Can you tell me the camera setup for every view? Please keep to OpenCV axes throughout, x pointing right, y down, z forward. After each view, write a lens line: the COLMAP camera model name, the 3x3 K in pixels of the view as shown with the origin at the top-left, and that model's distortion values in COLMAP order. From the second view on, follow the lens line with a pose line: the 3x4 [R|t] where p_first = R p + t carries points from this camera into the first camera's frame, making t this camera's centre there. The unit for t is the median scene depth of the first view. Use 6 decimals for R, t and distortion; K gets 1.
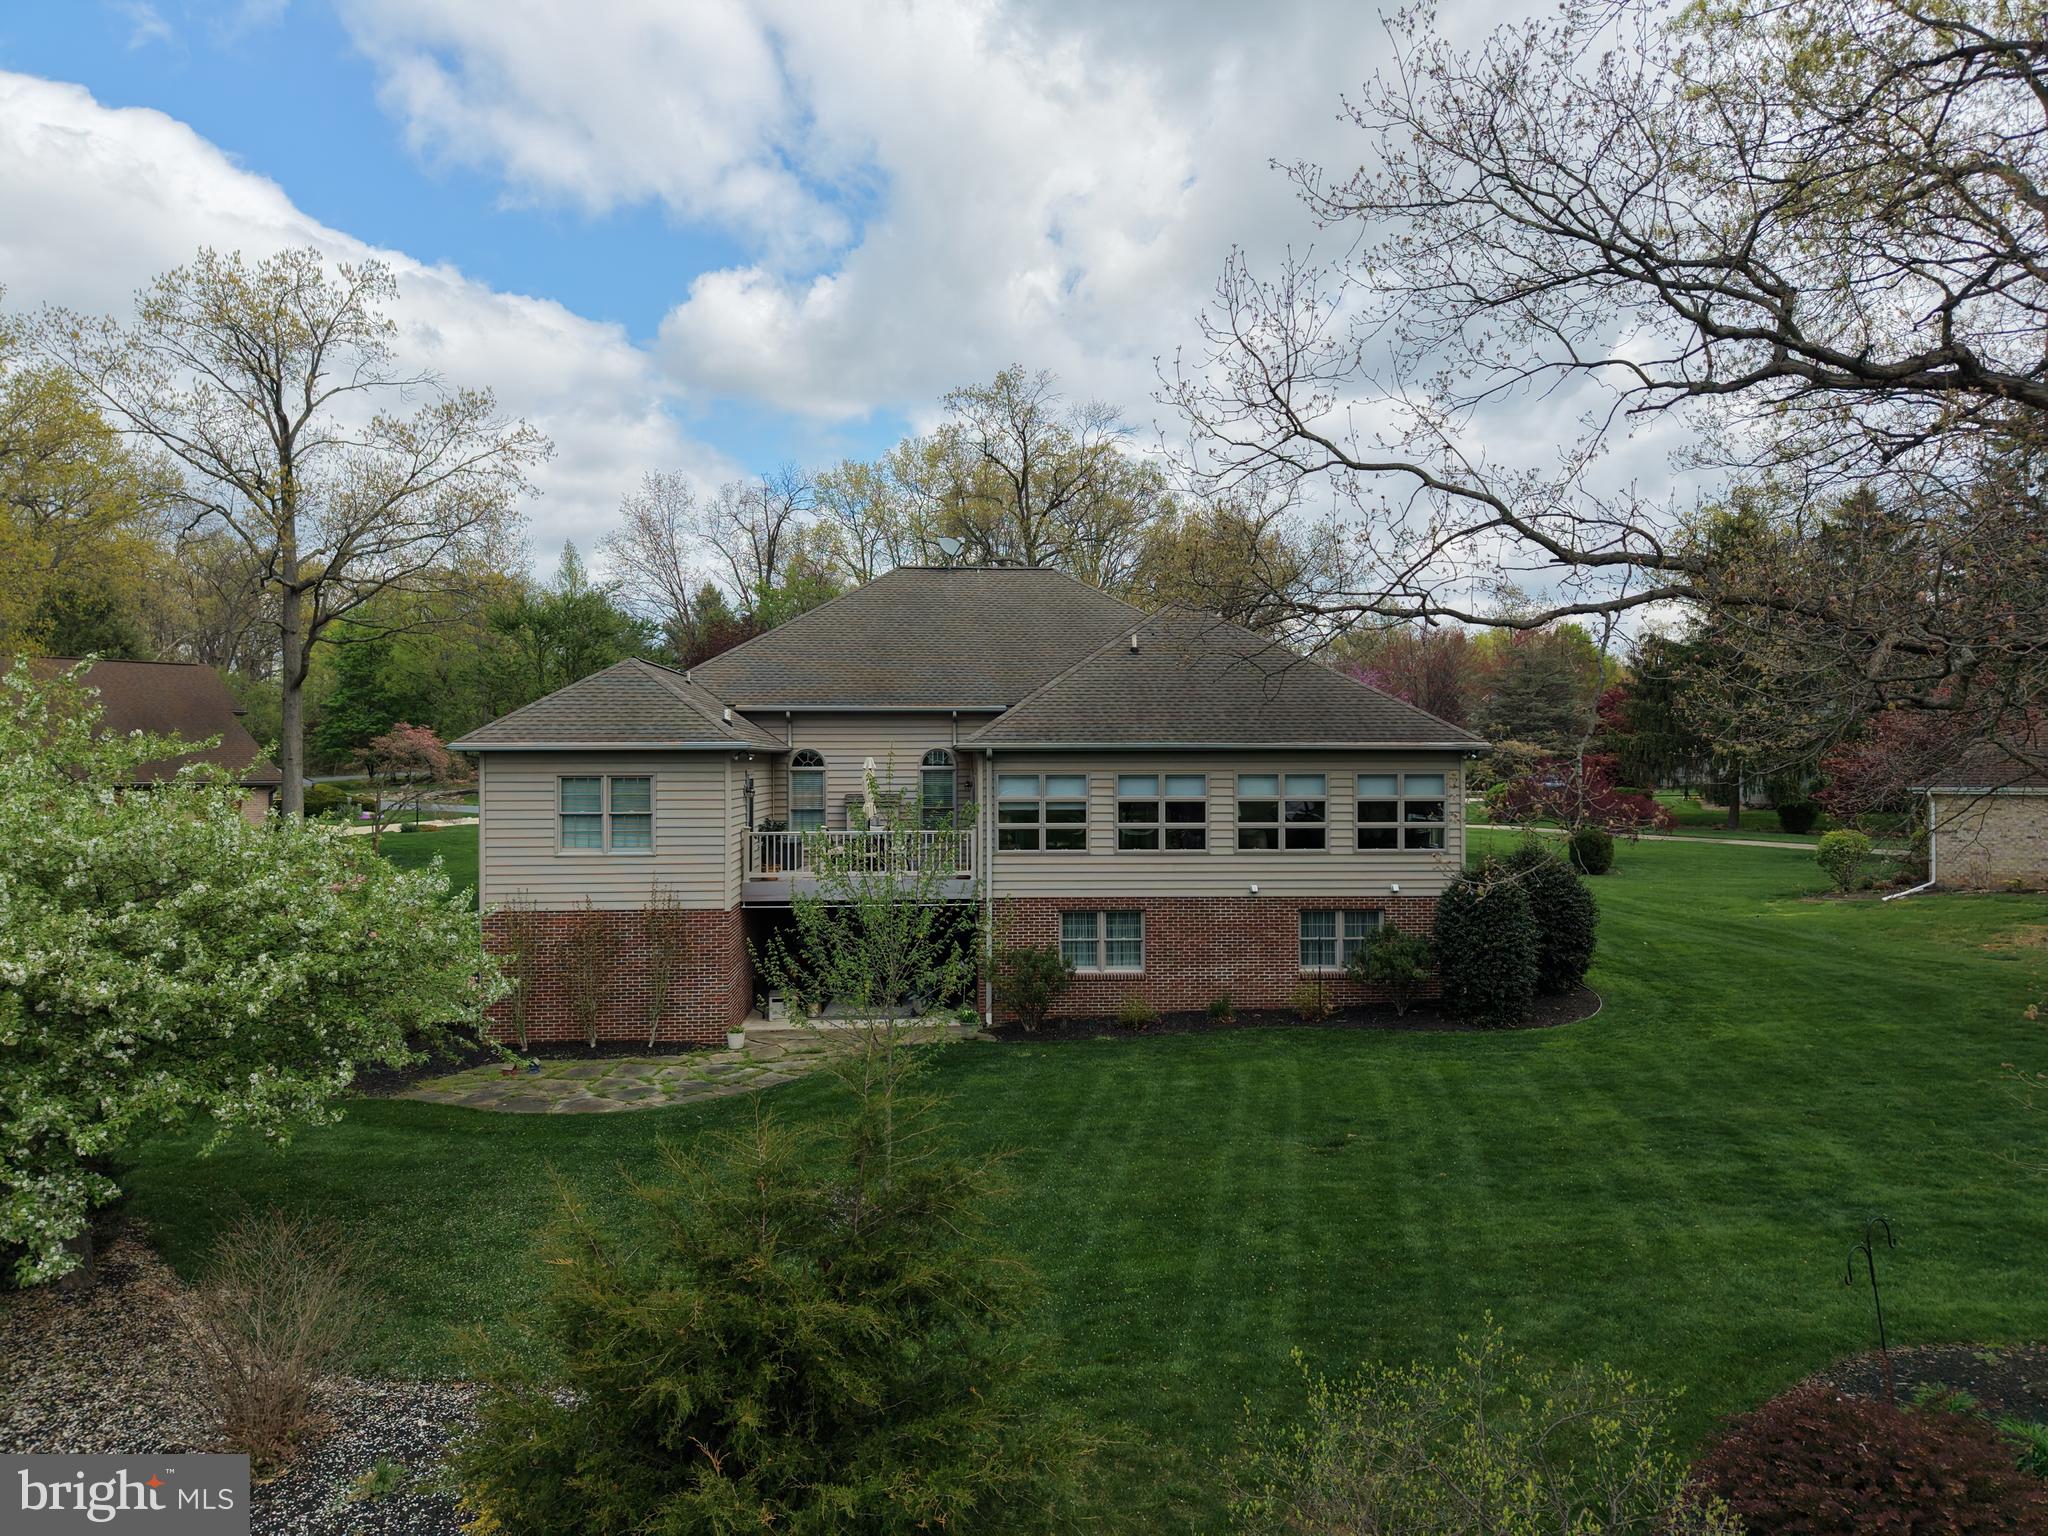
lens RADIAL K [[1384.6, 0, 1019.8], [0, 1384.6, 760.3], [0, 0, 1]] dist [0.026214, -0.030716]
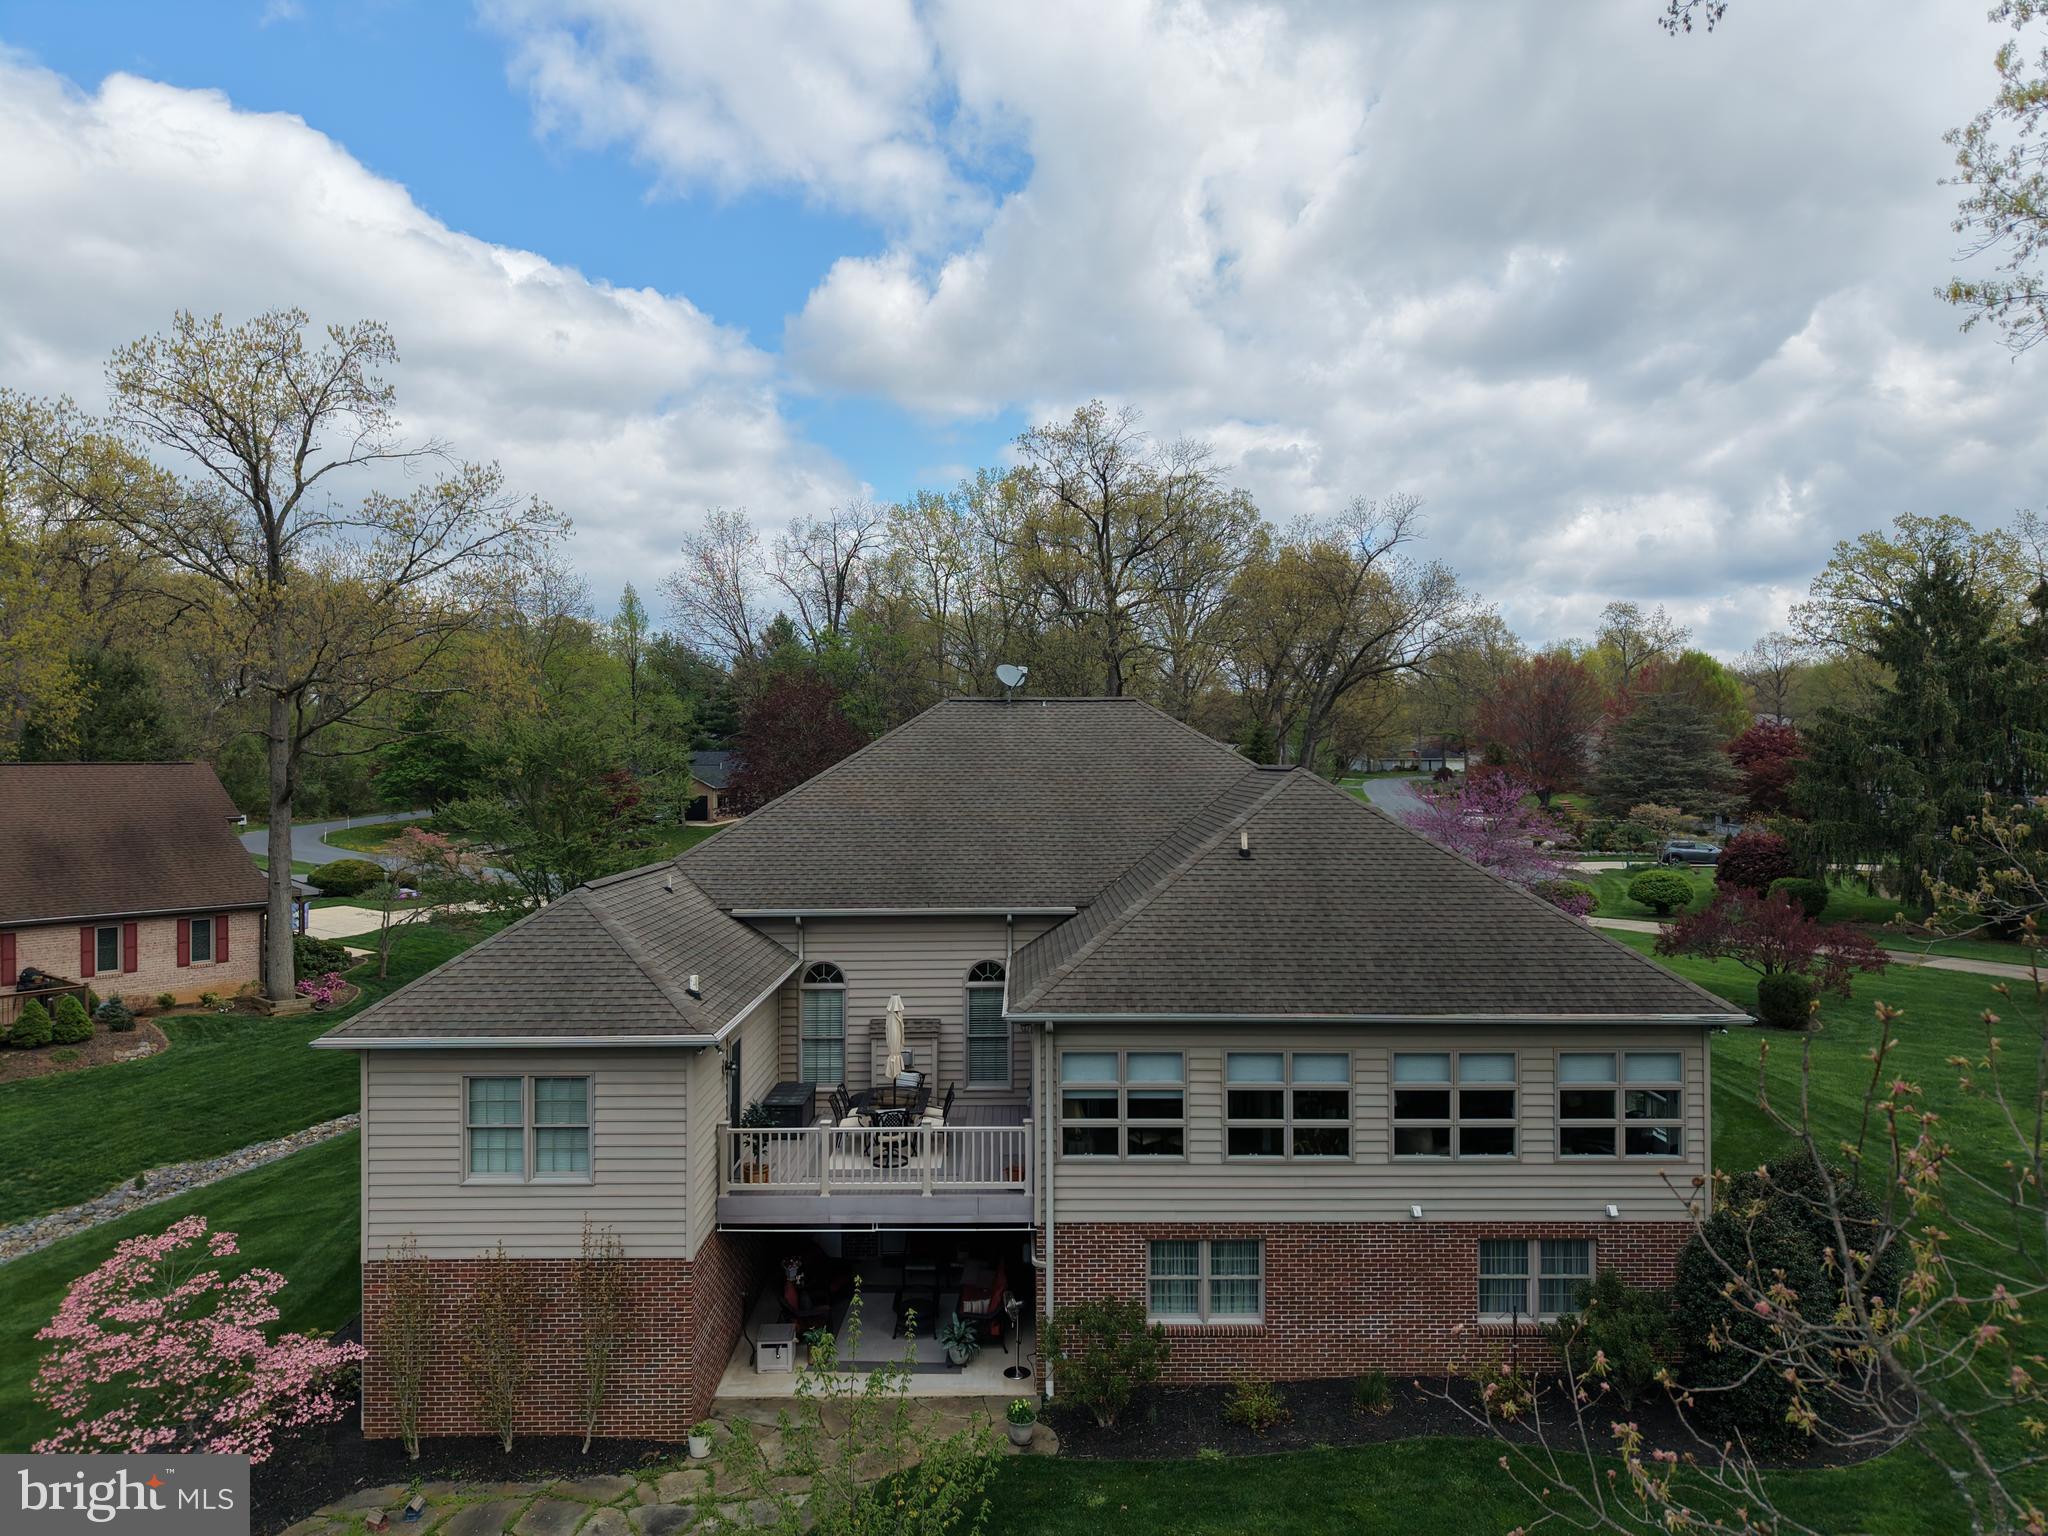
lens RADIAL K [[1384.6, 0, 1017.9], [0, 1384.6, 758.9], [0, 0, 1]] dist [0.026214, -0.030716]
pose [[0.998076, -0.000924, -0.061993, 0.006427], [0.000821, 0.999998, -0.001682, -0.143414], [0.061994, 0.001628, 0.998075, 0.259425]]
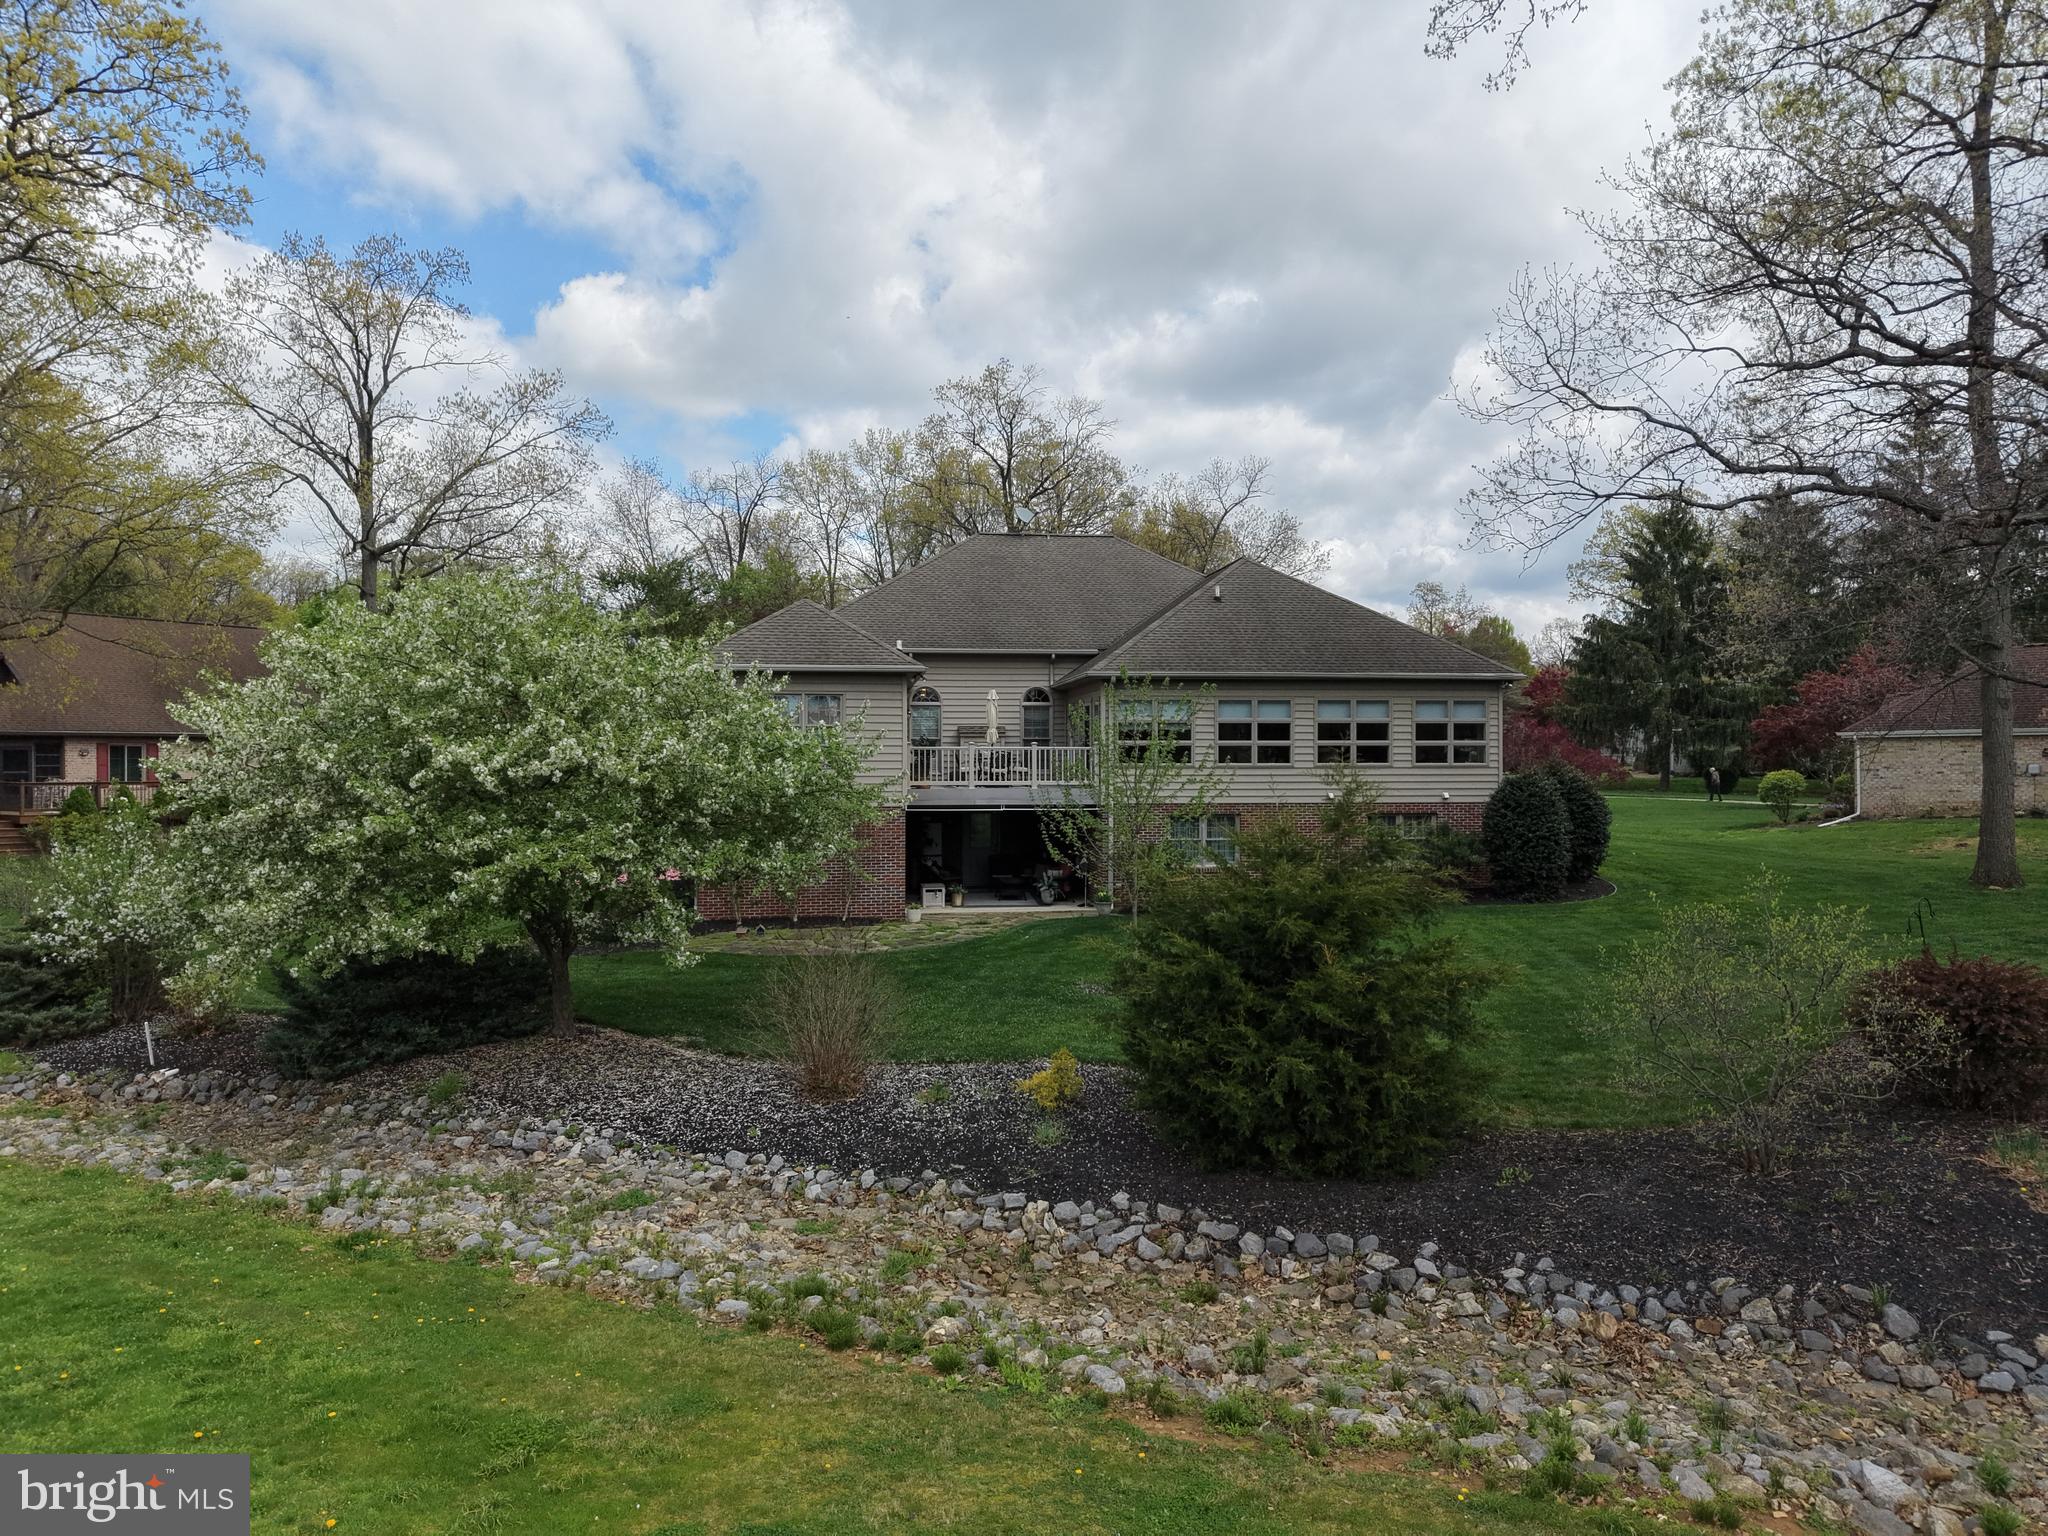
lens RADIAL K [[1384.6, 0, 1015.6], [0, 1384.6, 764.2], [0, 0, 1]] dist [0.026214, -0.030716]
pose [[0.998072, 0.001398, 0.062051, -0.175663], [-0.001566, 0.999995, 0.002651, 0.062658], [-0.062047, -0.002743, 0.998069, -0.174253]]
